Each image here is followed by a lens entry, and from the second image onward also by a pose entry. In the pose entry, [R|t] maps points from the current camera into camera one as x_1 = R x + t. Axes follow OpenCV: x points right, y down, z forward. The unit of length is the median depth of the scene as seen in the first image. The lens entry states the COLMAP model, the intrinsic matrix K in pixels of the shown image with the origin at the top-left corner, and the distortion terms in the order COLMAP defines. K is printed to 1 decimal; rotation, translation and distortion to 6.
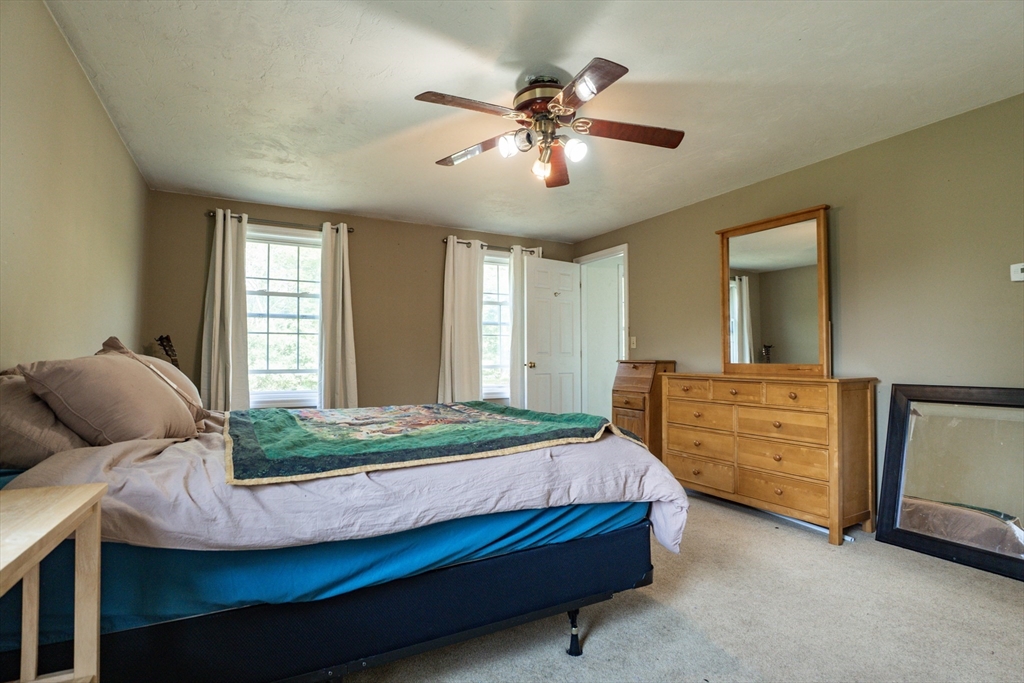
lens RADIAL K [[494.9, 0, 511.4], [0, 494.9, 352.6], [0, 0, 1]] dist [-0.024494, 0.000357]
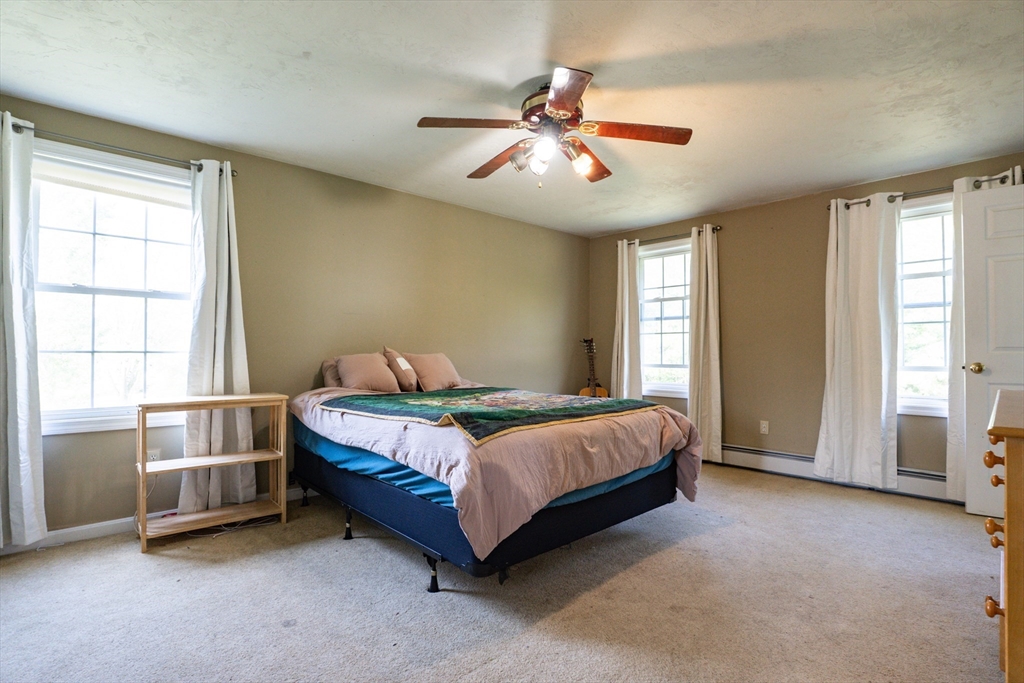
lens RADIAL K [[505.0, 0, 524.3], [0, 505.0, 347.1], [0, 0, 1]] dist [-0.026838, 0.002050]
pose [[0.262114, -0.006883, -0.965012, 0.593838], [0.008187, 0.999954, -0.004908, -0.002988], [0.965002, -0.006614, 0.262158, 0.367374]]
